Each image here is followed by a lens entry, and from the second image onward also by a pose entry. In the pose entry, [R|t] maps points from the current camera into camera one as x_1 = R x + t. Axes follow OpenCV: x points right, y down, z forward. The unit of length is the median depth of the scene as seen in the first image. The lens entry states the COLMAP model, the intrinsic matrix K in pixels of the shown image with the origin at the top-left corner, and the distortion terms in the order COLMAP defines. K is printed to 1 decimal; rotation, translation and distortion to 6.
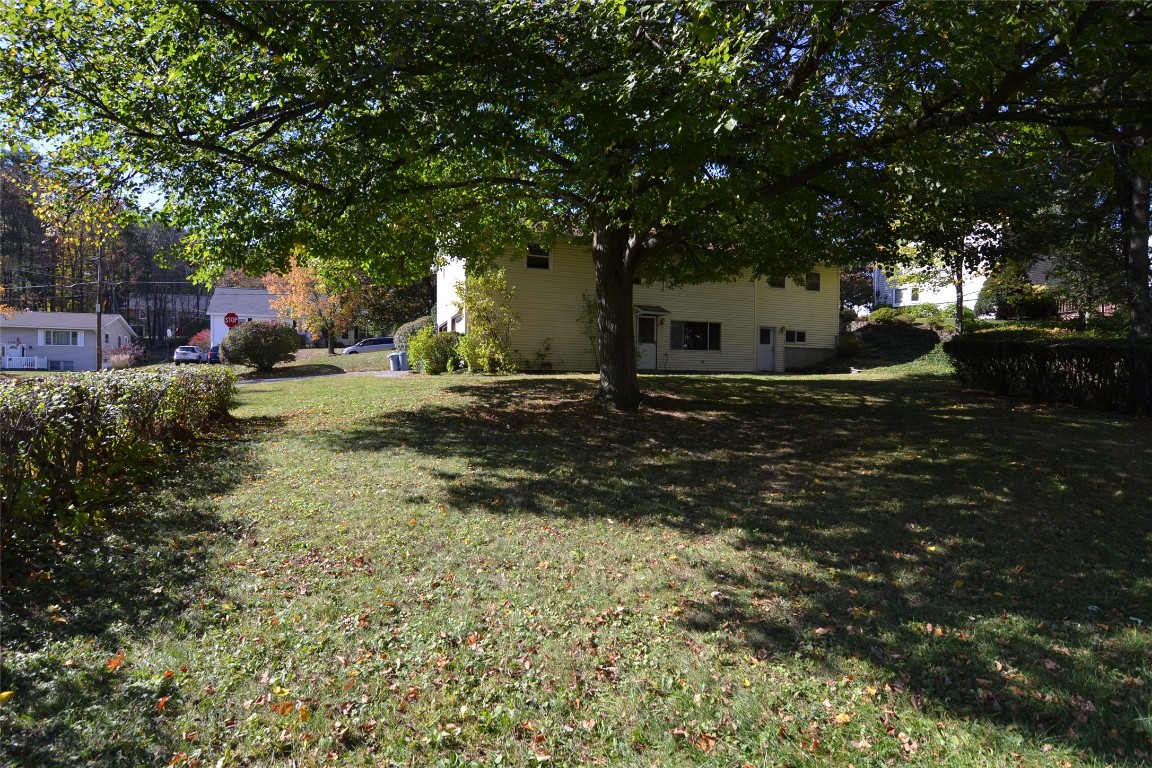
lens RADIAL K [[567.4, 0, 562.1], [0, 567.4, 387.7], [0, 0, 1]] dist [-0.009046, -0.008809]
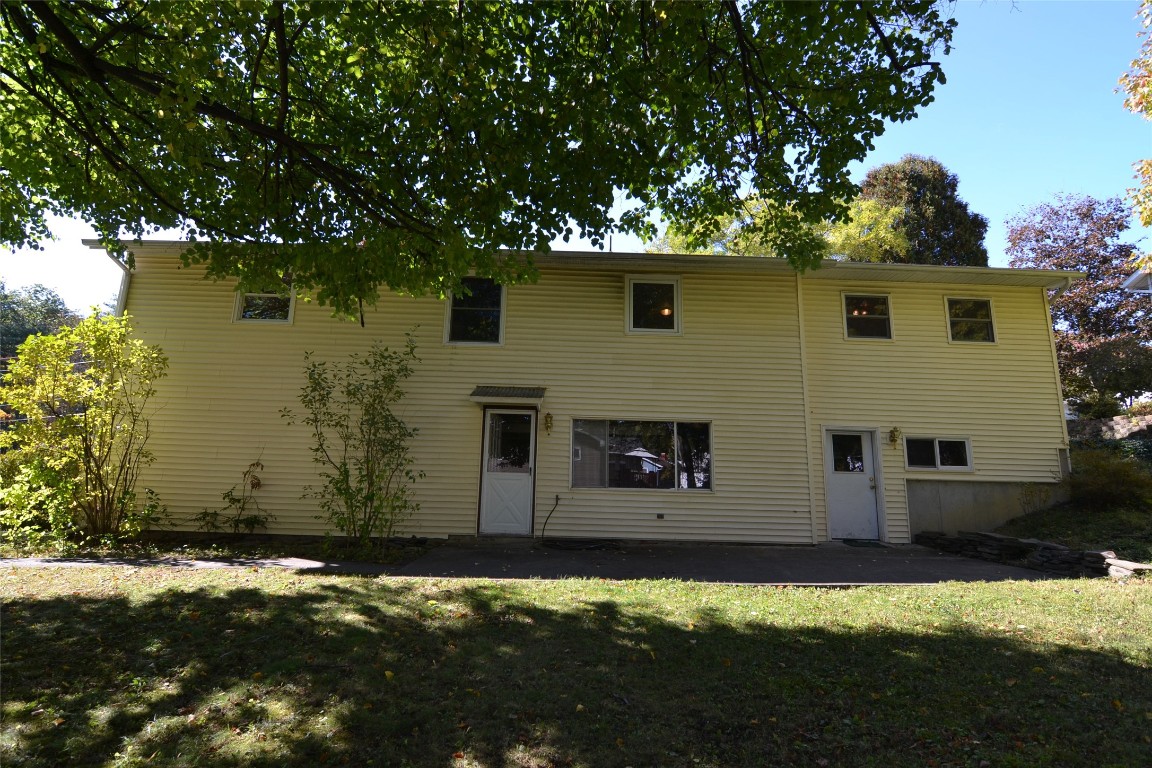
lens RADIAL K [[567.4, 0, 572.0], [0, 567.4, 380.5], [0, 0, 1]] dist [-0.009046, -0.008809]
pose [[0.947715, -0.050066, -0.315167, 1.379275], [-0.022000, 0.975017, -0.221040, -0.217430], [0.318360, 0.216417, 0.922936, 2.516103]]
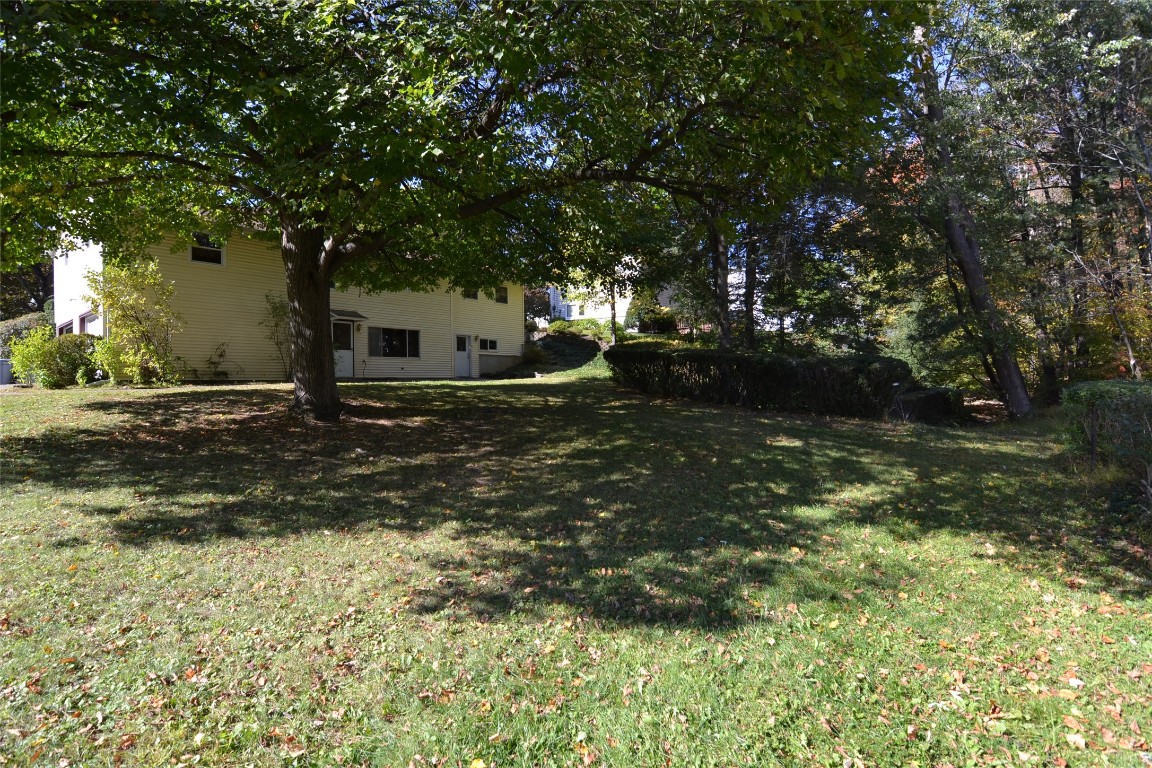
lens RADIAL K [[567.4, 0, 569.9], [0, 567.4, 389.9], [0, 0, 1]] dist [-0.009046, -0.008809]
pose [[0.860495, -0.027794, 0.508700, -0.030882], [0.032117, 0.999484, 0.000281, 0.001358], [-0.508446, 0.016097, 0.860944, -0.042815]]
